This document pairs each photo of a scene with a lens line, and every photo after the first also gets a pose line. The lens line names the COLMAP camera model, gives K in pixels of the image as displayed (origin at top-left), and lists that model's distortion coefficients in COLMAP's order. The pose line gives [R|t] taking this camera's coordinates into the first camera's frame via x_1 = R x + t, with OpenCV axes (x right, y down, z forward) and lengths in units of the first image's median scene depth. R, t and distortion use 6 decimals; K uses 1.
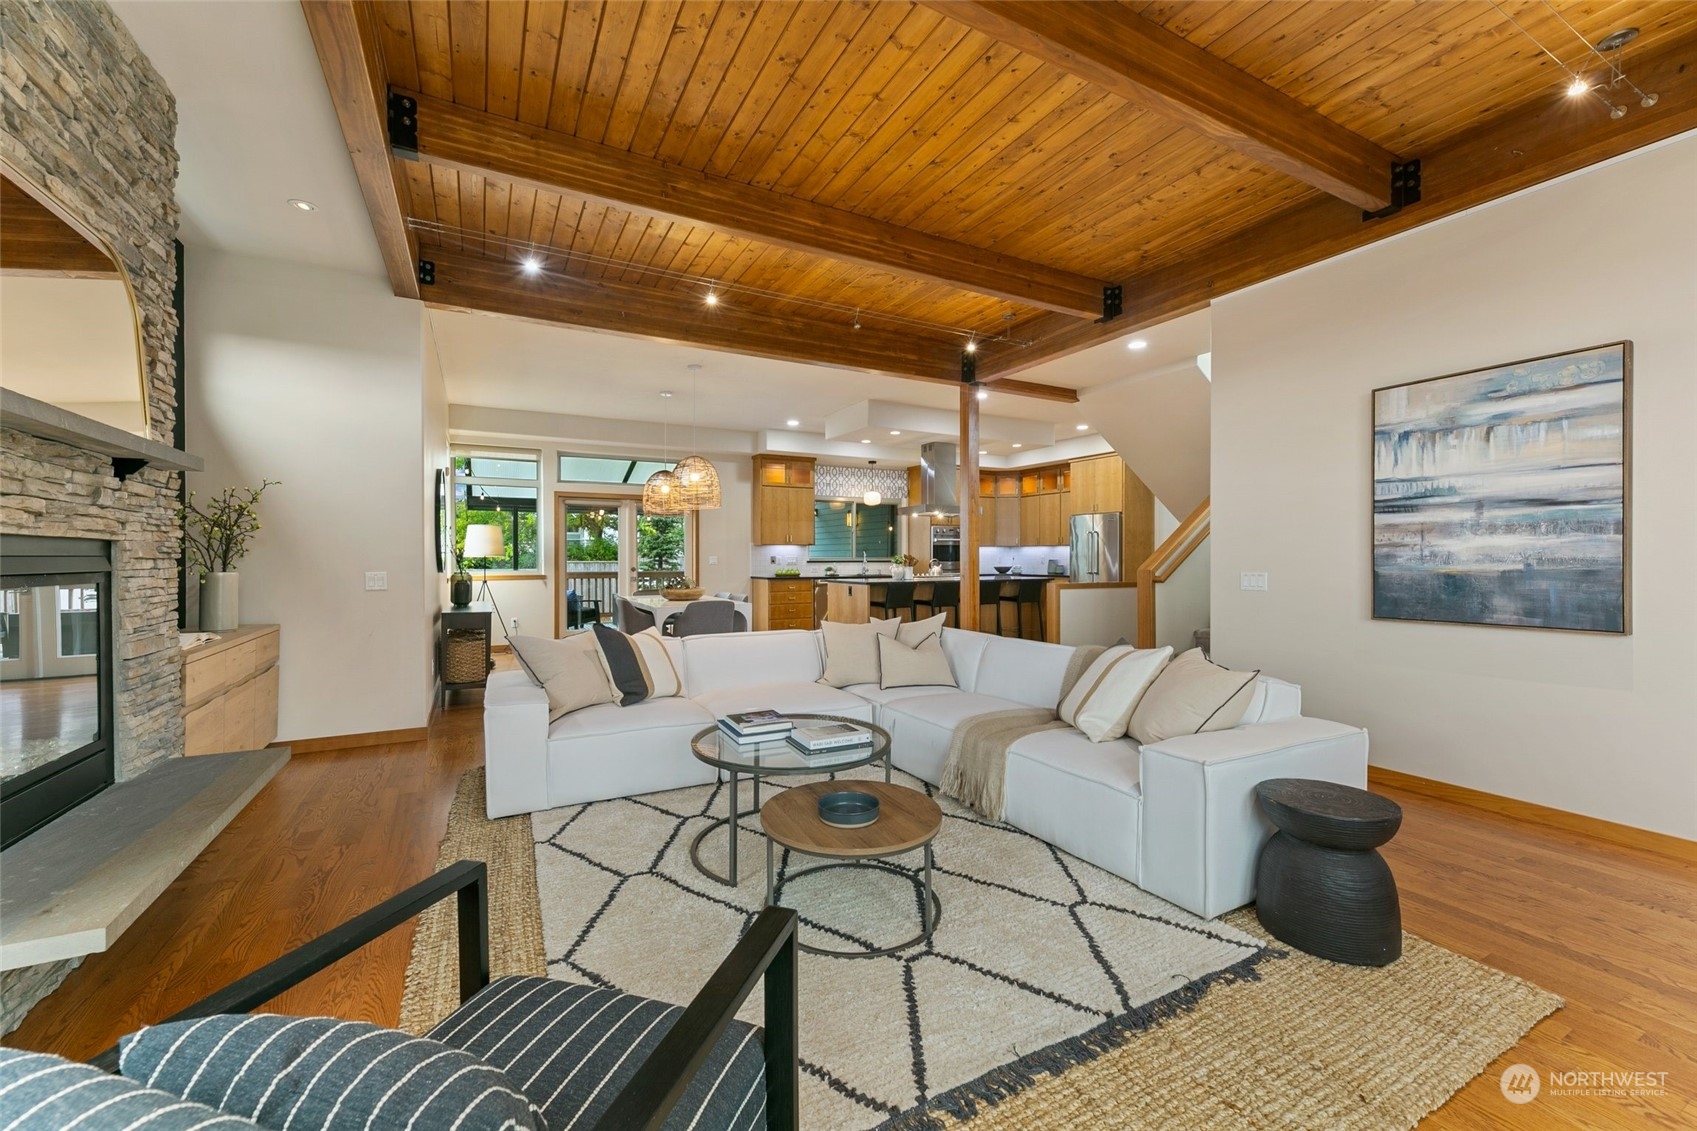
lens RADIAL K [[680.7, 0, 846.2], [0, 680.7, 560.7], [0, 0, 1]] dist [-0.001434, 0.000015]
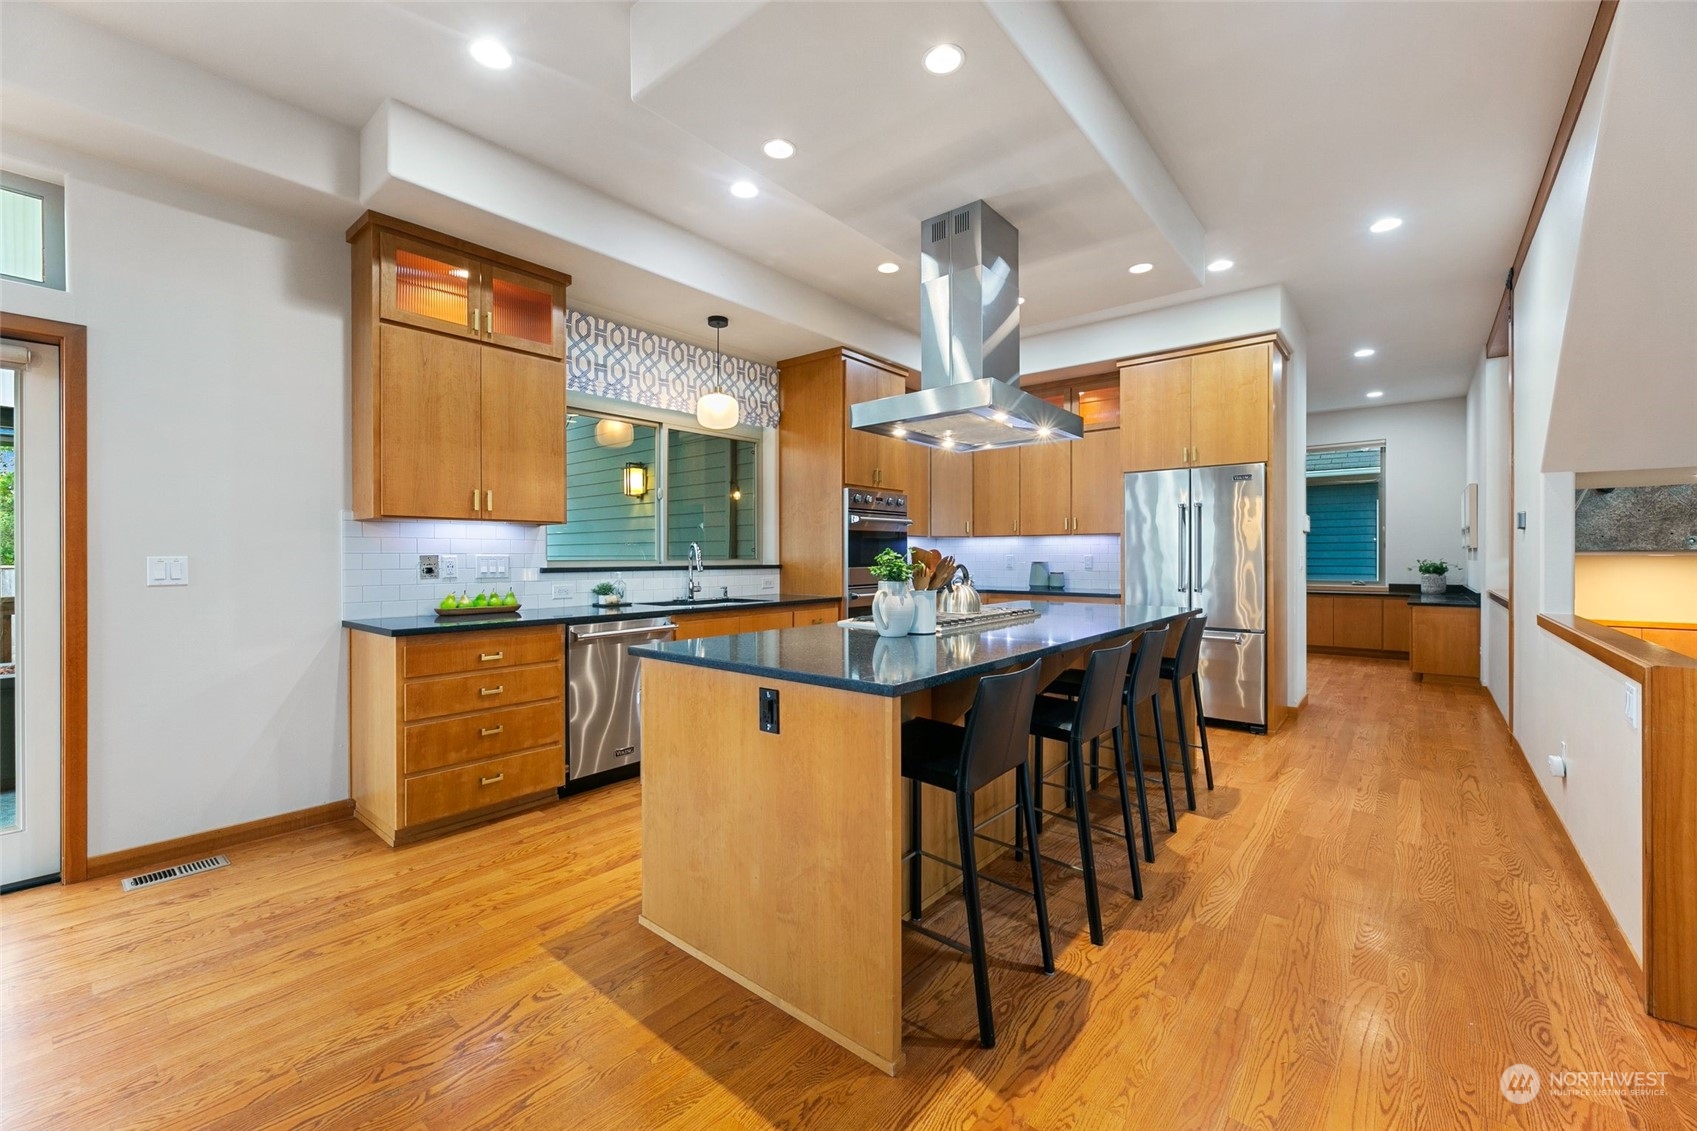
lens RADIAL K [[680.7, 0, 841.9], [0, 680.7, 560.8], [0, 0, 1]] dist [-0.001434, 0.000015]
pose [[0.929465, -0.002515, 0.368900, -0.089557], [0.002729, 0.999996, -0.000059, -0.007022], [-0.368899, 0.001062, 0.929469, 1.290906]]
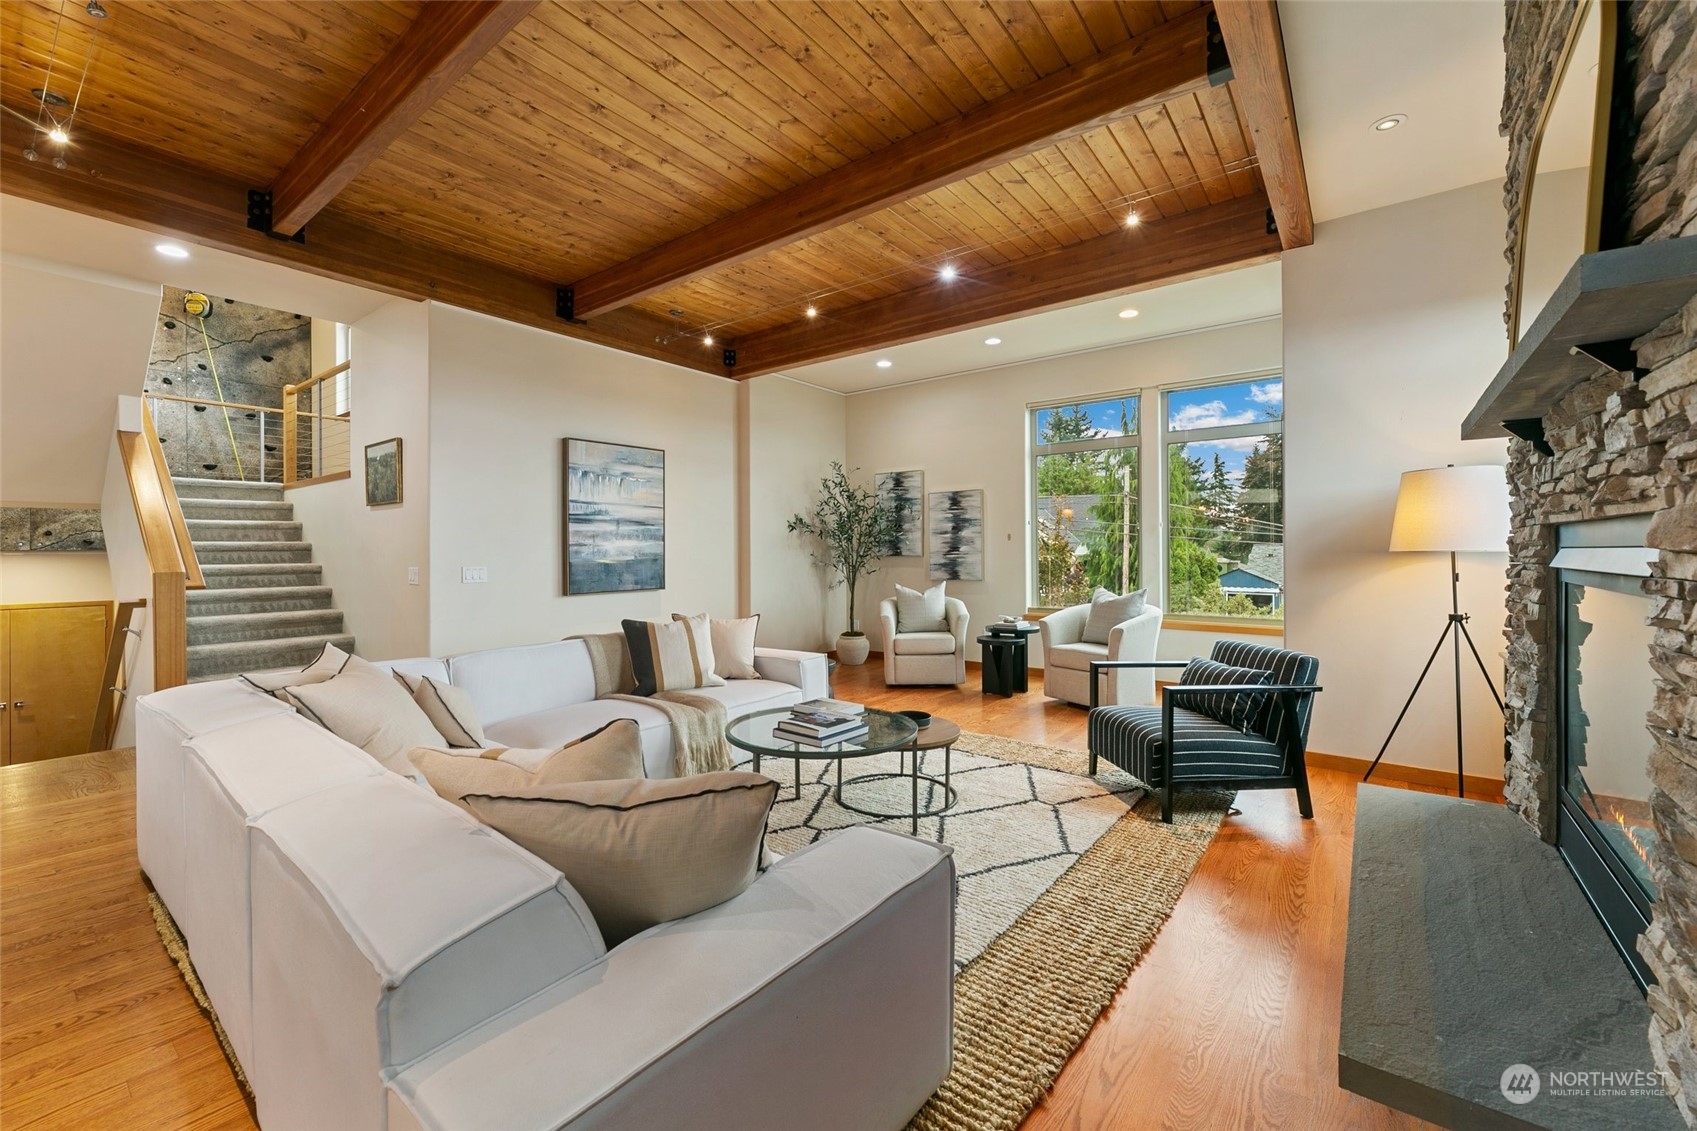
lens RADIAL K [[680.7, 0, 852.8], [0, 680.7, 550.0], [0, 0, 1]] dist [-0.001434, 0.000015]
pose [[-0.411421, 0.003828, 0.911437, -0.573770], [0.009197, 0.999958, -0.000048, -0.004124], [-0.911399, 0.008363, -0.411439, 0.755846]]
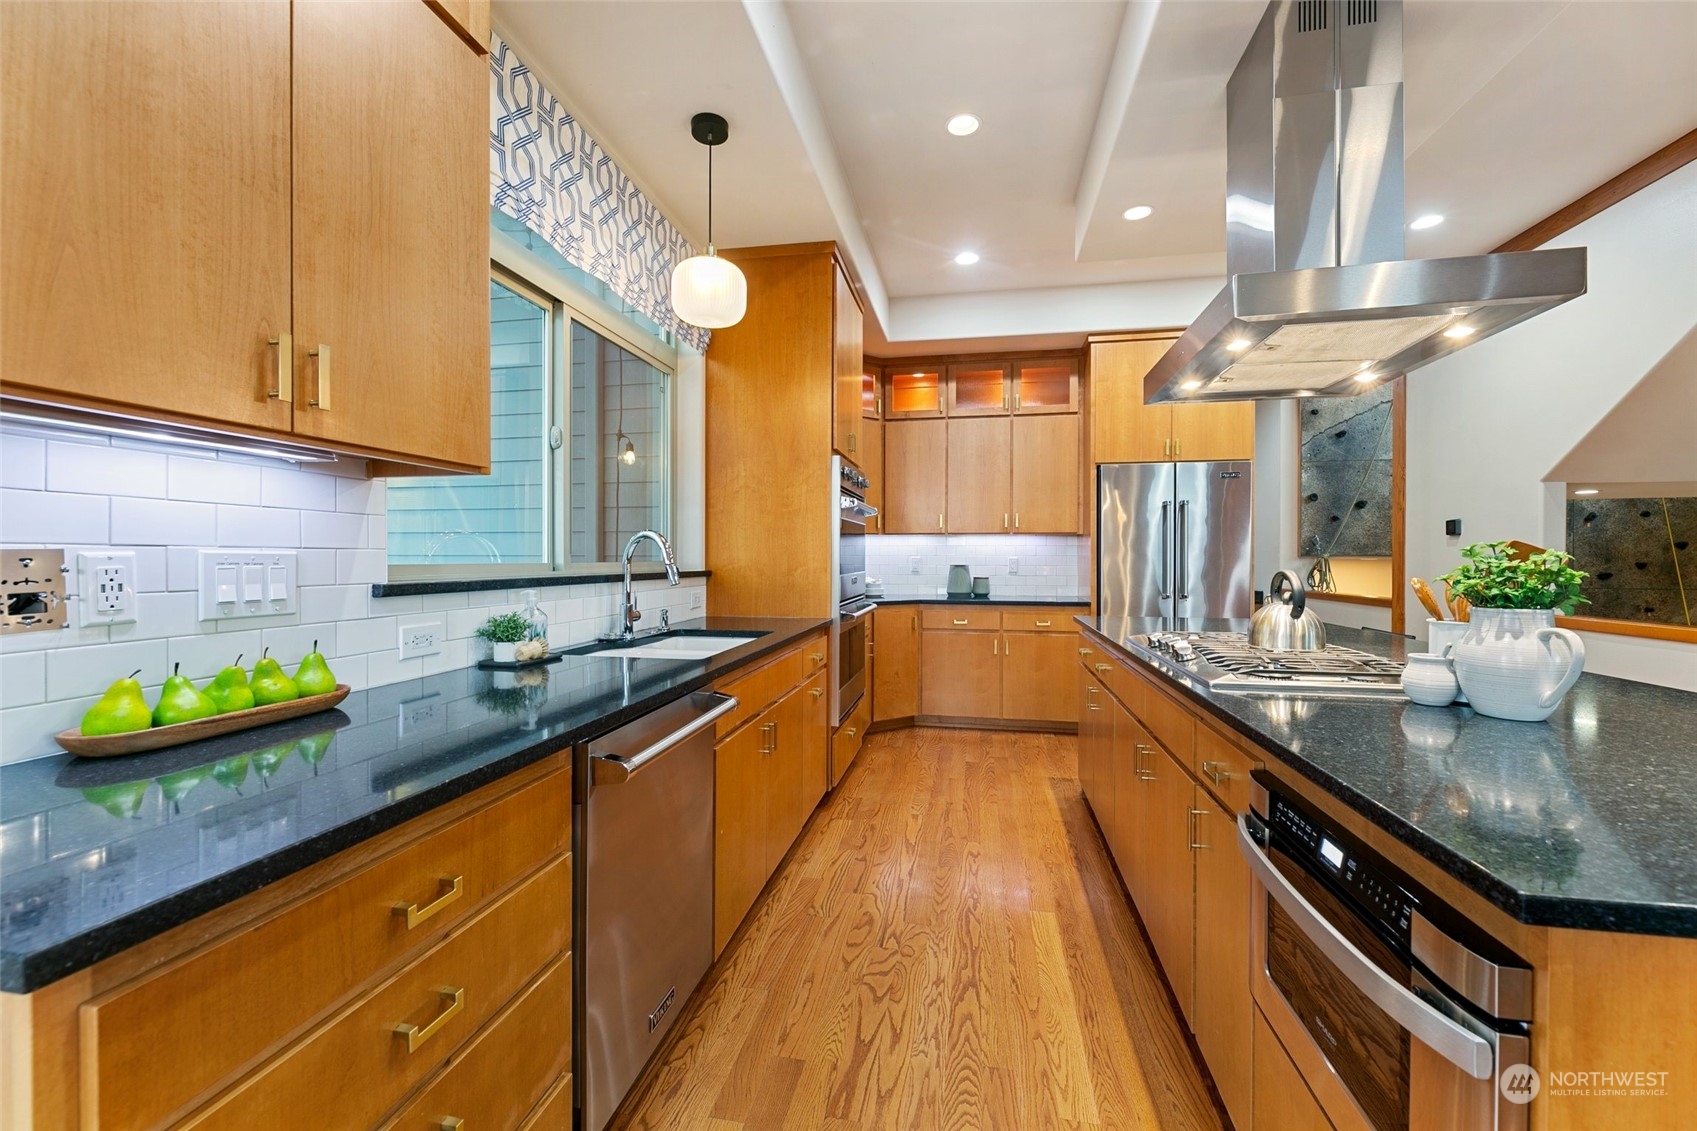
lens RADIAL K [[680.7, 0, 845.4], [0, 680.7, 564.5], [0, 0, 1]] dist [-0.001434, 0.000015]
pose [[0.637644, -0.004578, 0.770318, -0.222081], [0.002340, 0.999989, 0.004005, -0.009688], [-0.770328, -0.000751, 0.637647, 1.776443]]
